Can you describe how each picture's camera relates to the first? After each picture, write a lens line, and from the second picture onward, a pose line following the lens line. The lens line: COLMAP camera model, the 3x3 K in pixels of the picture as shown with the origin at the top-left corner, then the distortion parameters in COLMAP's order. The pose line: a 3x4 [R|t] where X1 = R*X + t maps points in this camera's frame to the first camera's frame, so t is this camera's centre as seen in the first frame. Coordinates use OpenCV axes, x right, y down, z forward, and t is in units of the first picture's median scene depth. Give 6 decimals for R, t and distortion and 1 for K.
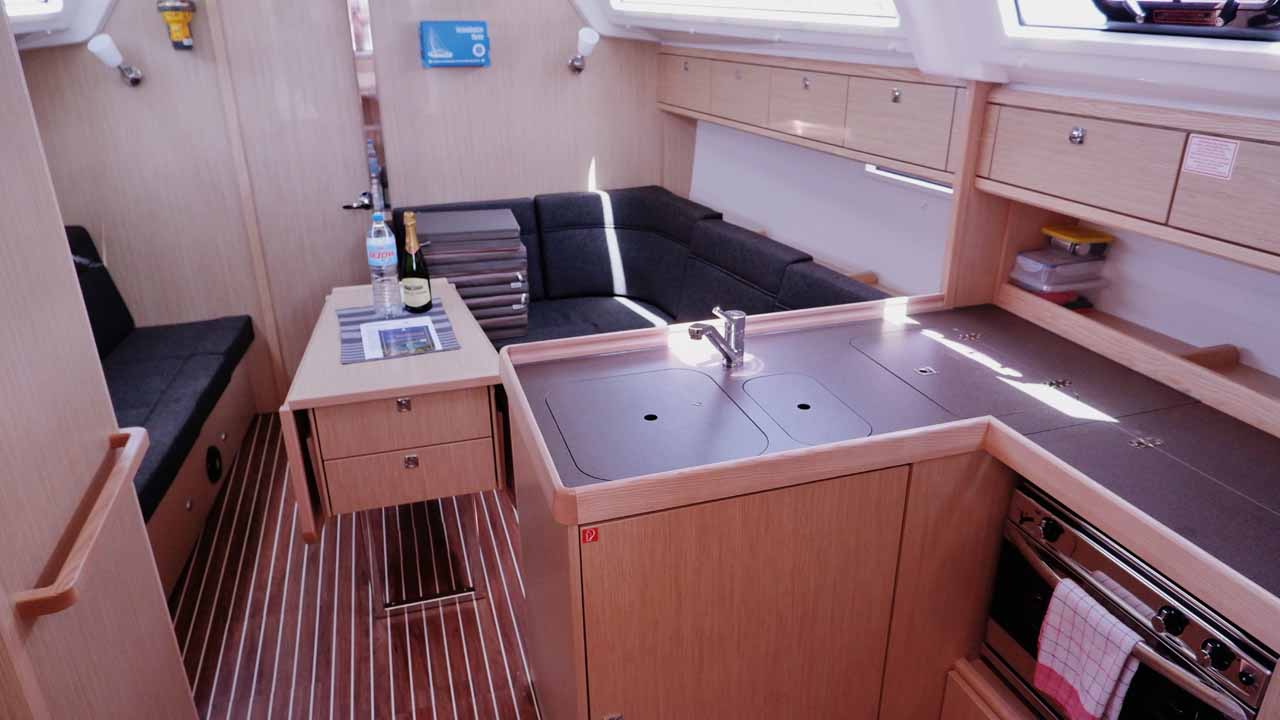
lens RADIAL K [[844.4, 0, 643.3], [0, 844.4, 359.9], [0, 0, 1]] dist [-0.011135, 0.000186]
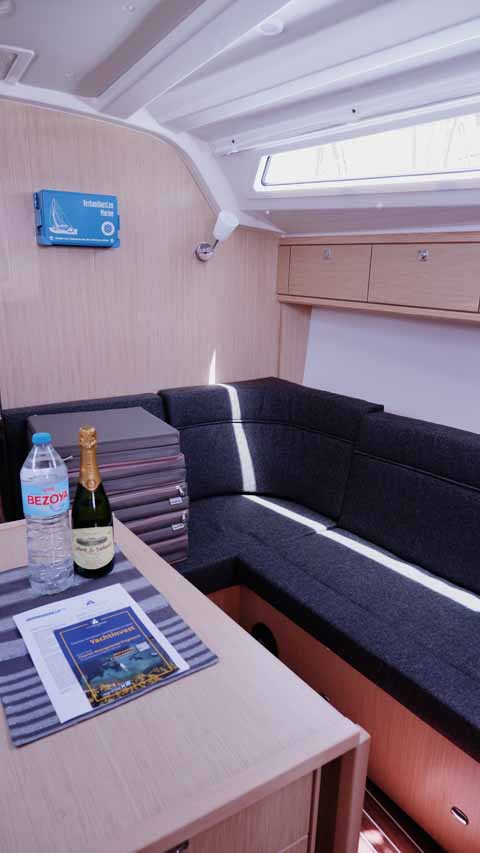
lens RADIAL K [[553.7, 0, 240.0], [0, 553.7, 426.5], [0, 0, 1]] dist [-0.002757, -0.005765]
pose [[0.969612, -0.042464, 0.240933, -0.214920], [0.068804, 0.992403, -0.101987, -0.100524], [-0.234772, 0.115465, 0.965168, 0.453860]]
